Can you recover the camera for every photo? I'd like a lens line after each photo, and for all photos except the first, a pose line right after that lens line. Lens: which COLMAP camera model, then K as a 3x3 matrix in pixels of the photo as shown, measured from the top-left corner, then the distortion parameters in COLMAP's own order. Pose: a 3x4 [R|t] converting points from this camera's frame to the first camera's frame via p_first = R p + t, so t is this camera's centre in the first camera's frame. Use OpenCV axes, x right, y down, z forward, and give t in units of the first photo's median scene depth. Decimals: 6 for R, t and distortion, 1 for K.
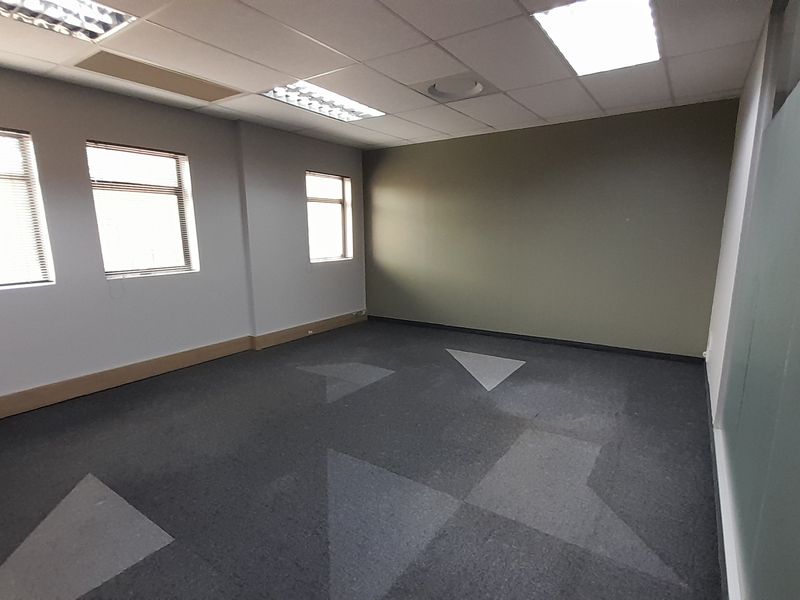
lens RADIAL K [[422.6, 0, 403.0], [0, 422.6, 311.3], [0, 0, 1]] dist [0.022115, -0.018883]
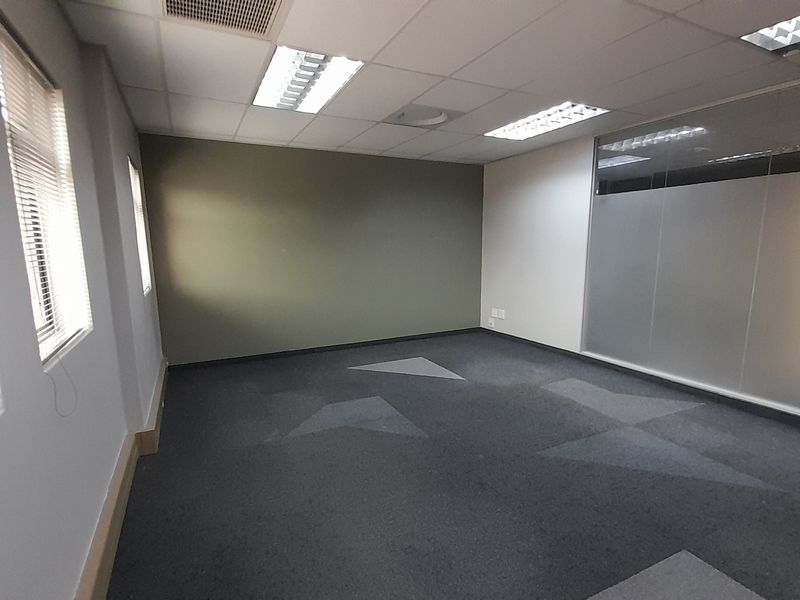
lens RADIAL K [[422.6, 0, 397.5], [0, 422.6, 314.4], [0, 0, 1]] dist [0.022115, -0.018883]
pose [[0.490818, -0.139746, 0.859982, -0.933310], [0.168811, 0.983602, 0.063489, -0.105043], [-0.854752, 0.114013, 0.506360, 0.567774]]
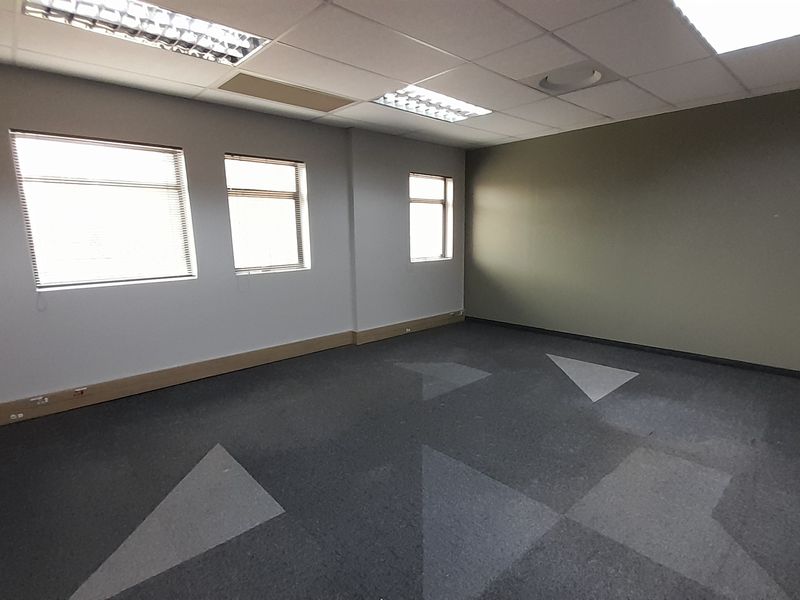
lens RADIAL K [[422.6, 0, 401.4], [0, 422.6, 312.3], [0, 0, 1]] dist [0.022115, -0.018883]
pose [[0.973524, 0.037534, -0.225482, -0.008240], [-0.037068, 0.999293, 0.006301, 0.001026], [0.225559, 0.002223, 0.974227, -0.004901]]
